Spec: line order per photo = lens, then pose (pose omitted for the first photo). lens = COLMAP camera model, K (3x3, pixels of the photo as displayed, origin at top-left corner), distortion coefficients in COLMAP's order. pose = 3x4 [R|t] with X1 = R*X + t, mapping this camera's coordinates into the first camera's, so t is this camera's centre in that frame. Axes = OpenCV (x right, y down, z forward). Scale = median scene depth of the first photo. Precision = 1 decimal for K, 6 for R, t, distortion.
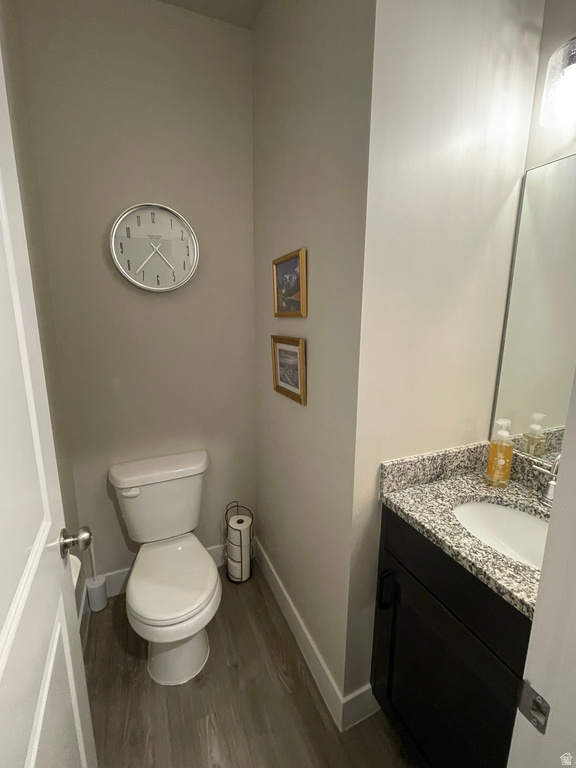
lens RADIAL K [[347.1, 0, 288.5], [0, 347.1, 379.3], [0, 0, 1]] dist [-0.003750, -0.000422]
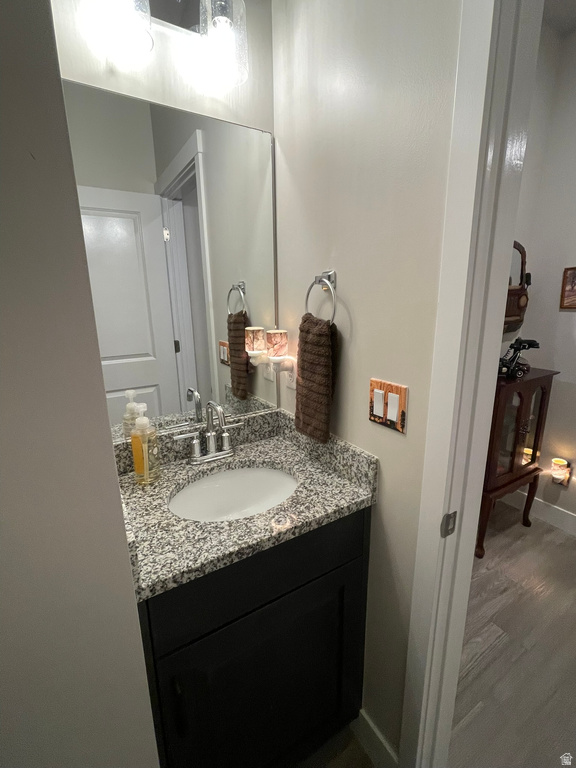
lens RADIAL K [[347.1, 0, 288.5], [0, 347.1, 379.3], [0, 0, 1]] dist [-0.003750, -0.000422]
pose [[-0.121940, -0.246718, 0.961385, -0.254069], [0.214014, 0.939292, 0.268194, -0.108101], [-0.969190, 0.238454, -0.061736, 0.802374]]
